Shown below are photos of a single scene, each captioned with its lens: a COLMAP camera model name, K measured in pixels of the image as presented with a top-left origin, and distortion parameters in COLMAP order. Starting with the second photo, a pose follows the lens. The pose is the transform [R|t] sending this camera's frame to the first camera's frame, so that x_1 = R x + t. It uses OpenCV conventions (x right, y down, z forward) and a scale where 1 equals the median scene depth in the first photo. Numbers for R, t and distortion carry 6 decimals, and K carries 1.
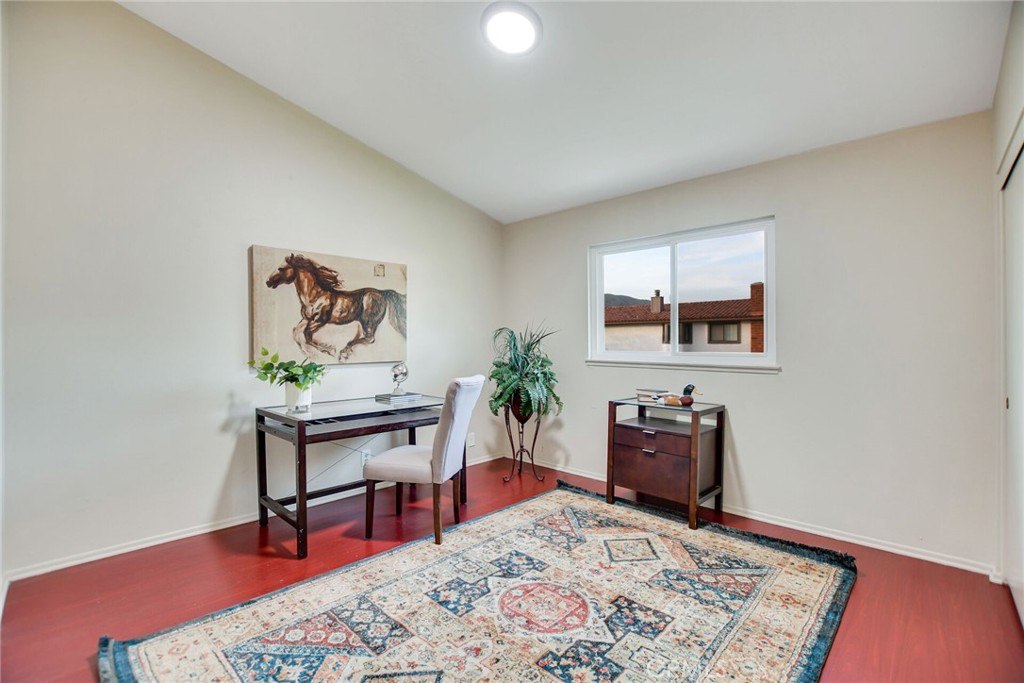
lens RADIAL K [[457.9, 0, 503.5], [0, 457.9, 338.6], [0, 0, 1]] dist [-0.008166, -0.000265]
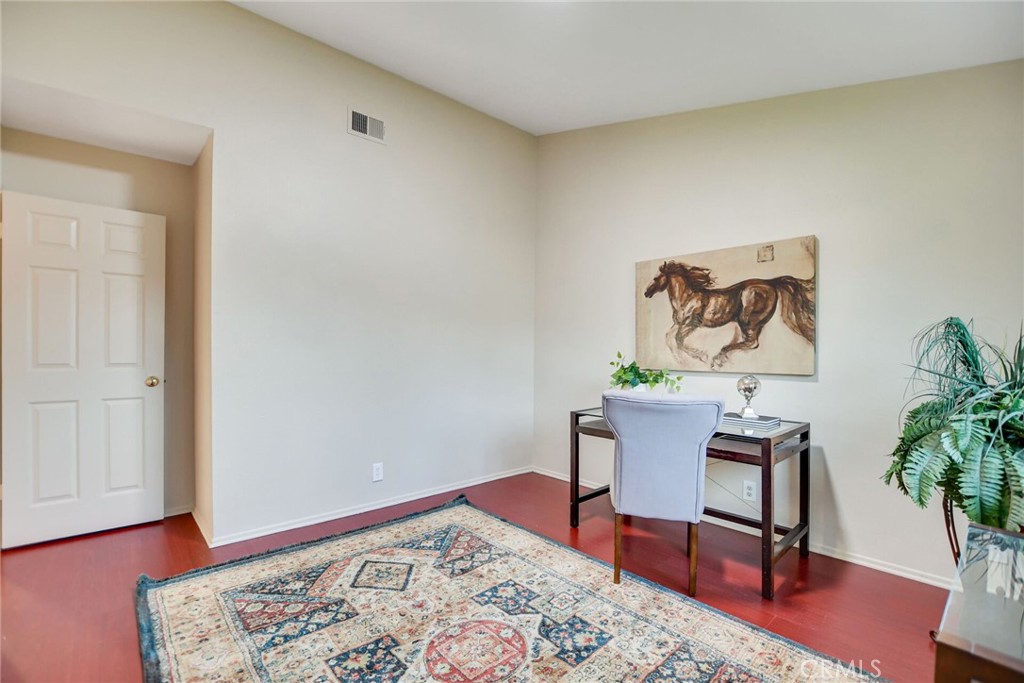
lens RADIAL K [[457.9, 0, 503.3], [0, 457.9, 348.2], [0, 0, 1]] dist [-0.008166, -0.000265]
pose [[-0.067625, 0.000564, -0.997711, 0.586833], [-0.002293, 0.999997, 0.000721, 0.010286], [0.997708, 0.002336, -0.067623, 0.690145]]
